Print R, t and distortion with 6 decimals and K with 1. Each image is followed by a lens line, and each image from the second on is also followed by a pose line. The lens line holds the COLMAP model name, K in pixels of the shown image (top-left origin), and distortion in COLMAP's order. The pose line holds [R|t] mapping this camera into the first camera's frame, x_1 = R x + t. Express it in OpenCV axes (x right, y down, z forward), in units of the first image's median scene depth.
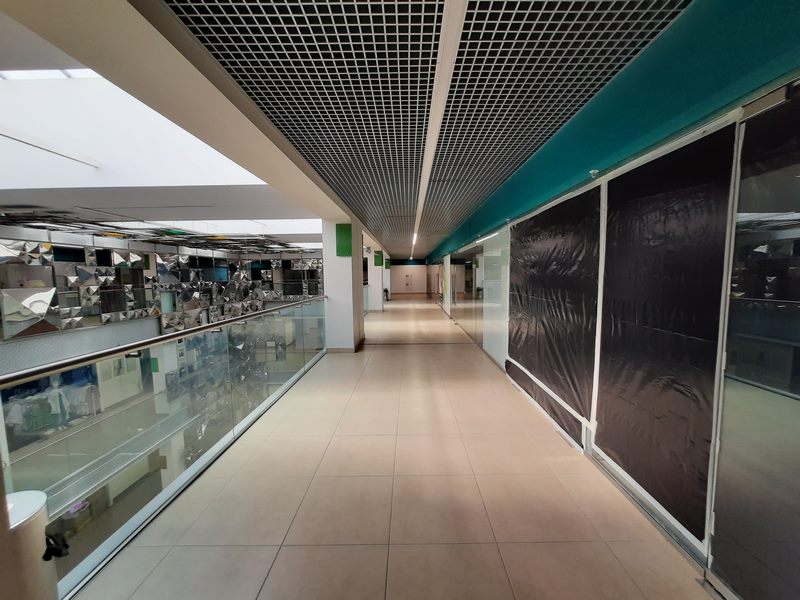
lens RADIAL K [[315.1, 0, 402.7], [0, 315.1, 299.1], [0, 0, 1]] dist [-0.002239, -0.000350]
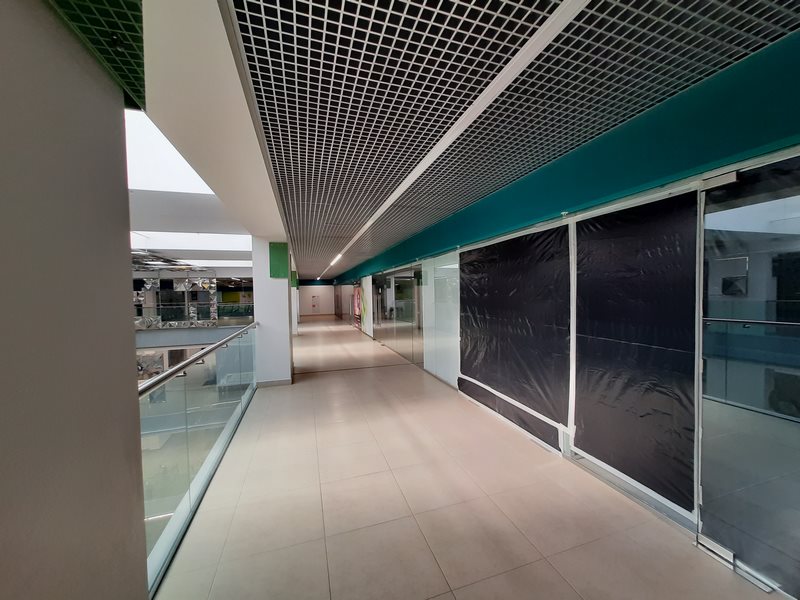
lens RADIAL K [[315.1, 0, 402.1], [0, 315.1, 299.5], [0, 0, 1]] dist [-0.002239, -0.000350]
pose [[0.947409, -0.010974, 0.319837, -0.189188], [0.030799, 0.997899, -0.056993, -0.014888], [-0.318540, 0.063846, 0.945757, 0.044155]]
